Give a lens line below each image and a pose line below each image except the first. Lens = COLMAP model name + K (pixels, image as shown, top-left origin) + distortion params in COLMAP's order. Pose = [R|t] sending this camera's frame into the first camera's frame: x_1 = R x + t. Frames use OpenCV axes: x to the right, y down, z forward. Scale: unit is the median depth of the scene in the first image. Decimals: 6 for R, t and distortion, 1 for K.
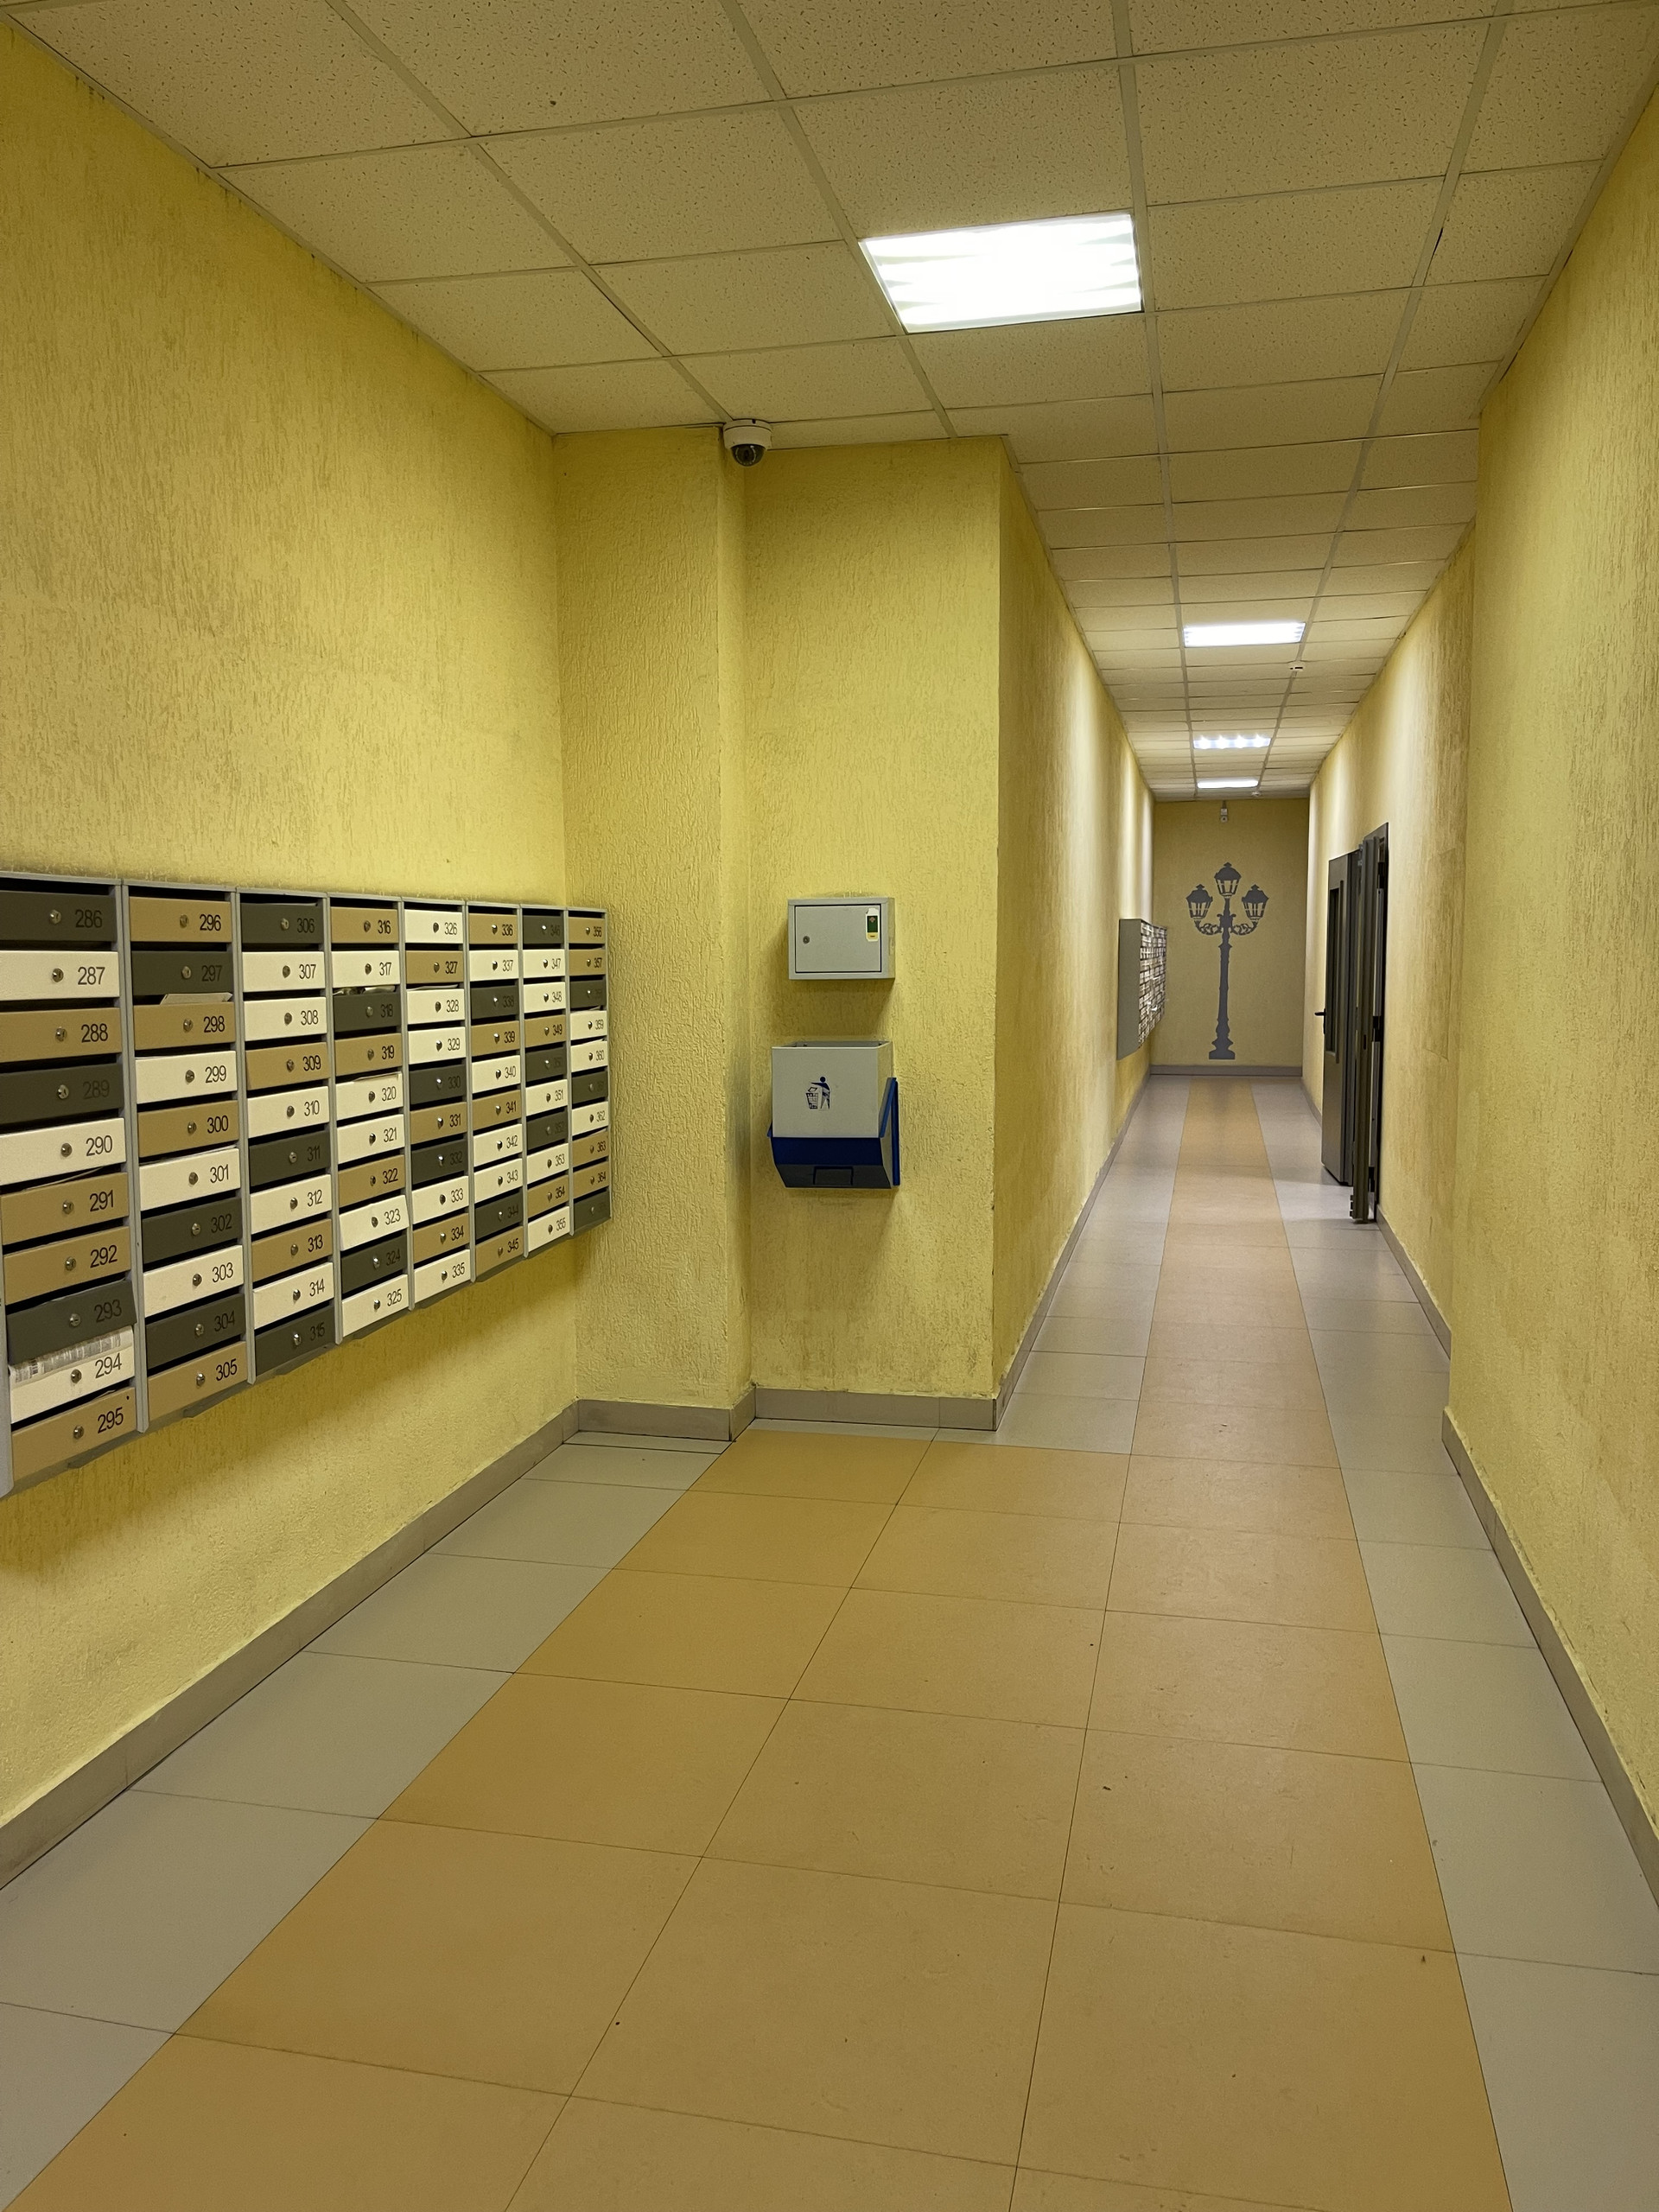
lens RADIAL K [[1701.5, 0, 829.5], [0, 1701.5, 1106.0], [0, 0, 1]] dist [0.211262, 0.001126]
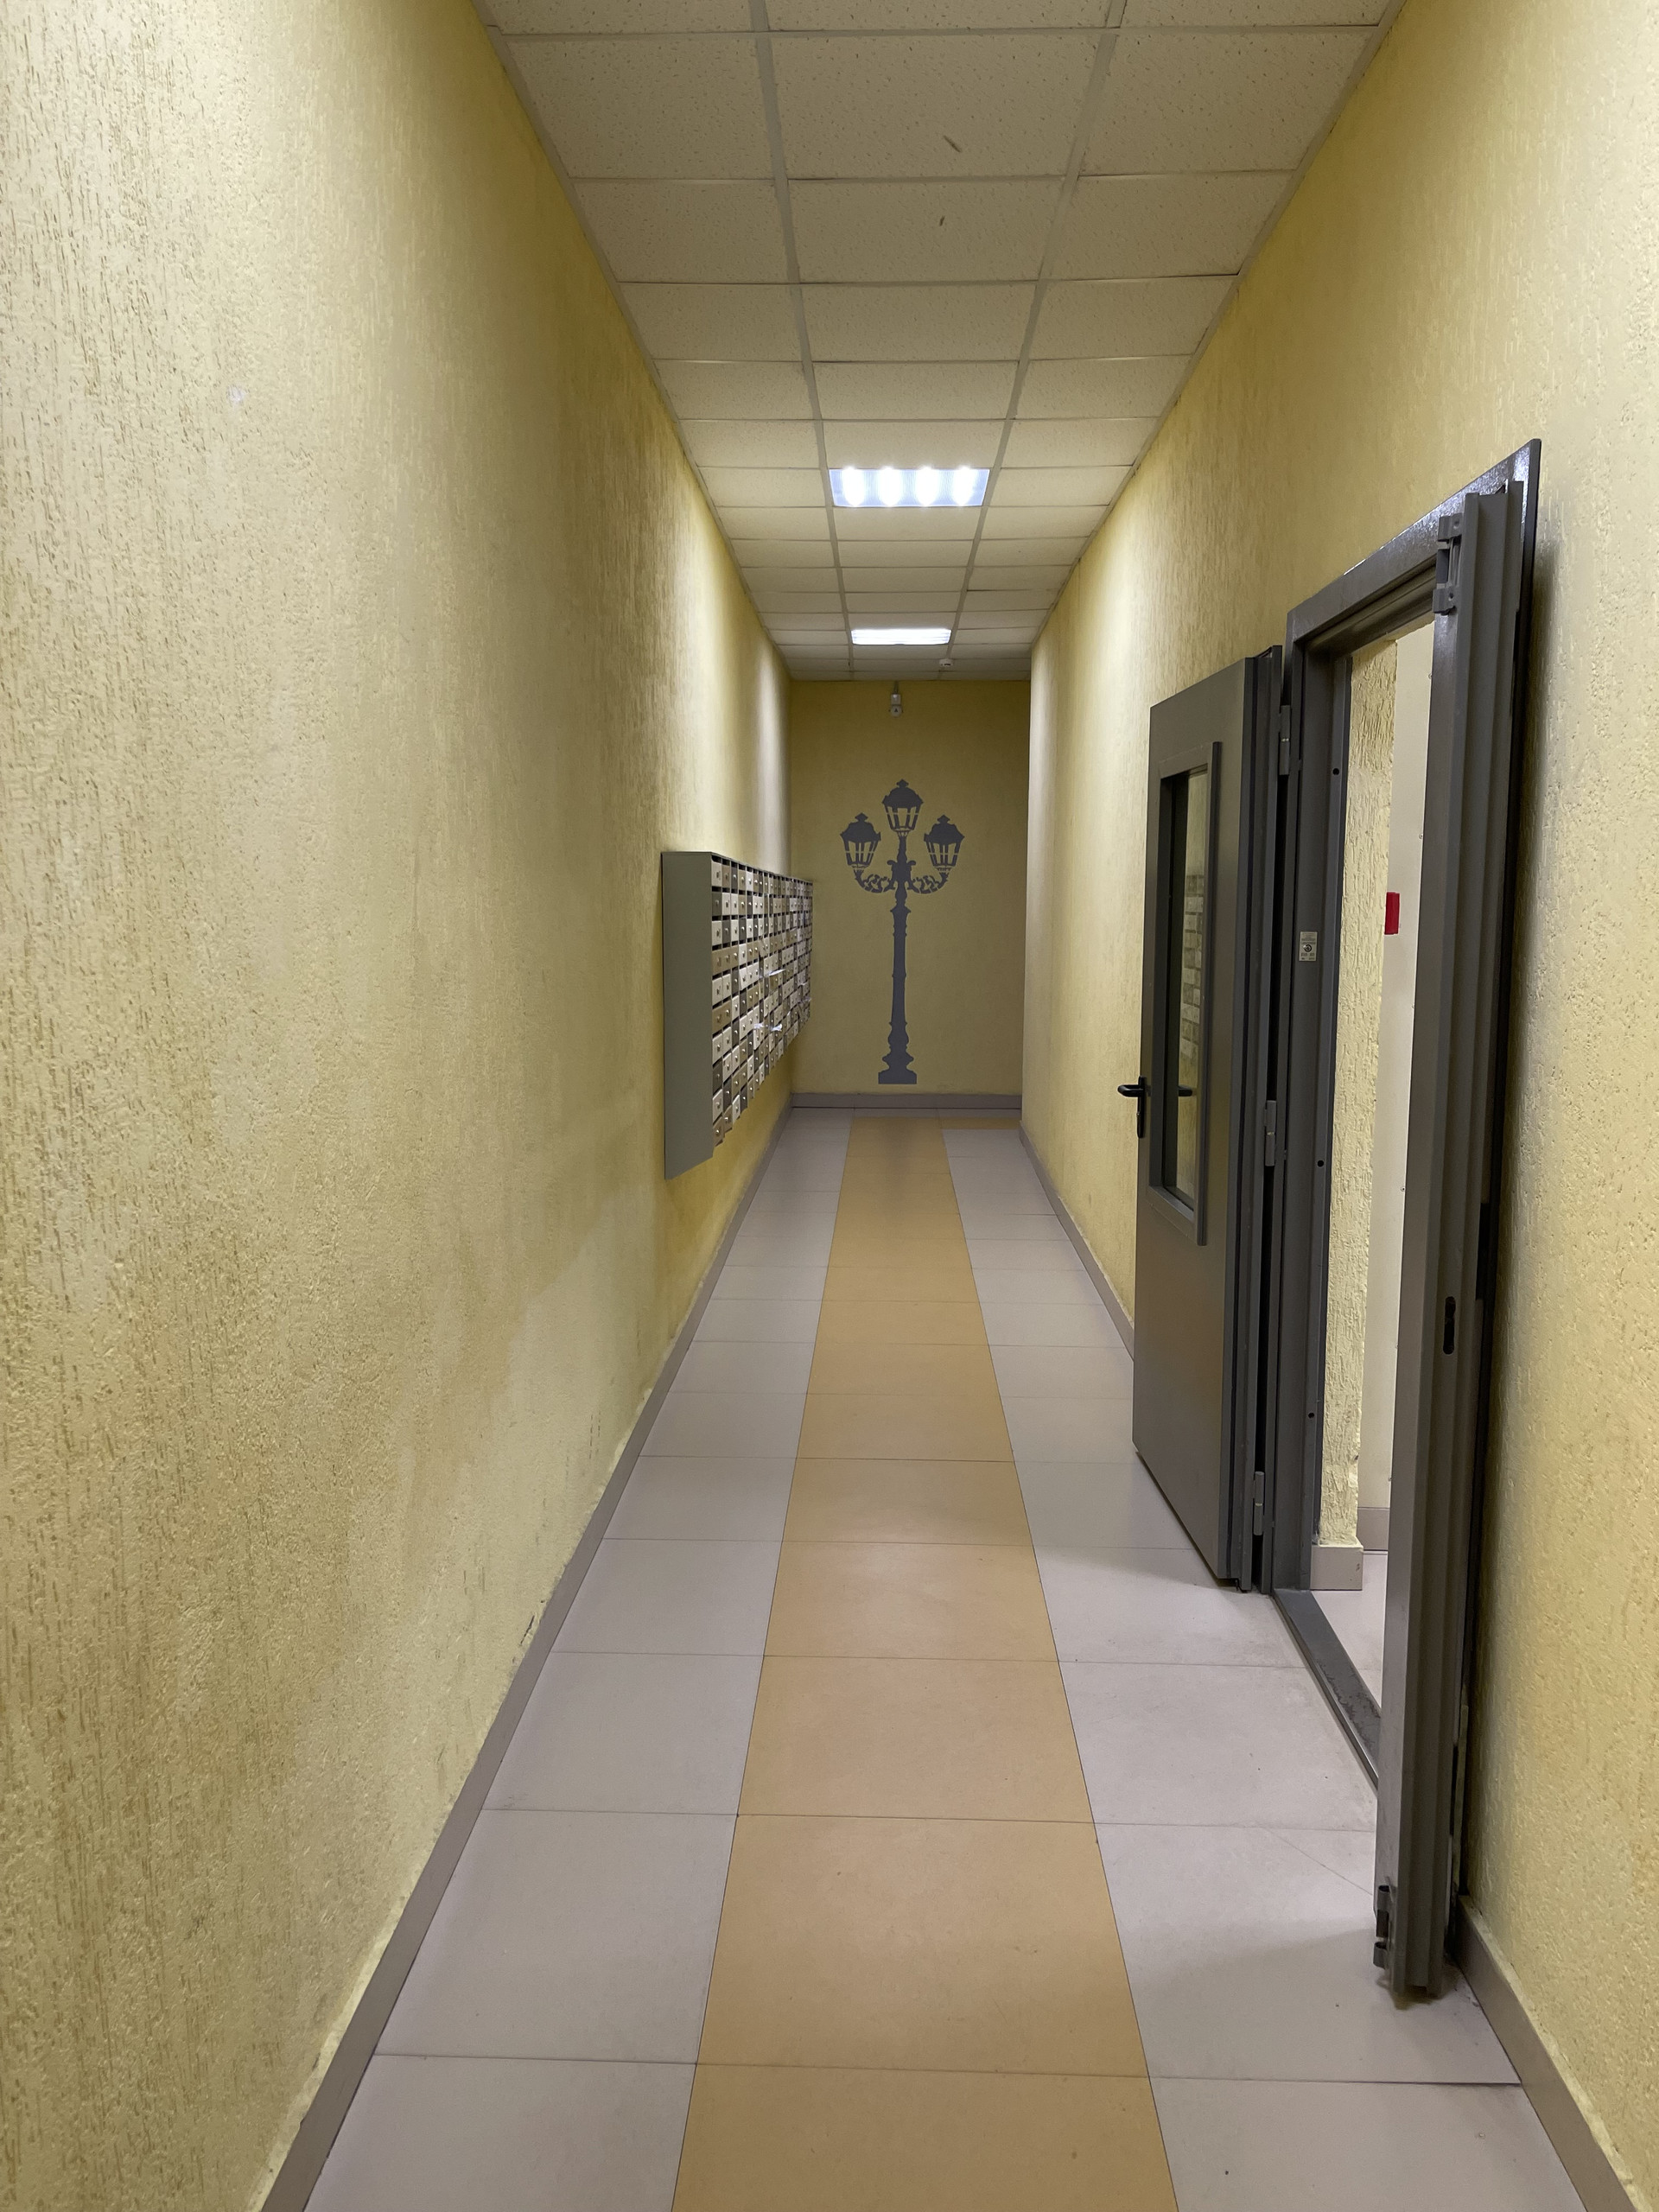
lens RADIAL K [[1613.9, 0, 829.5], [0, 1613.9, 1106.0], [0, 0, 1]] dist [0.000029, -0.000092]
pose [[0.982896, -0.015722, 0.183488, 0.092723], [0.009684, 0.999383, 0.033759, -0.040754], [-0.183905, -0.031404, 0.982442, 0.414329]]
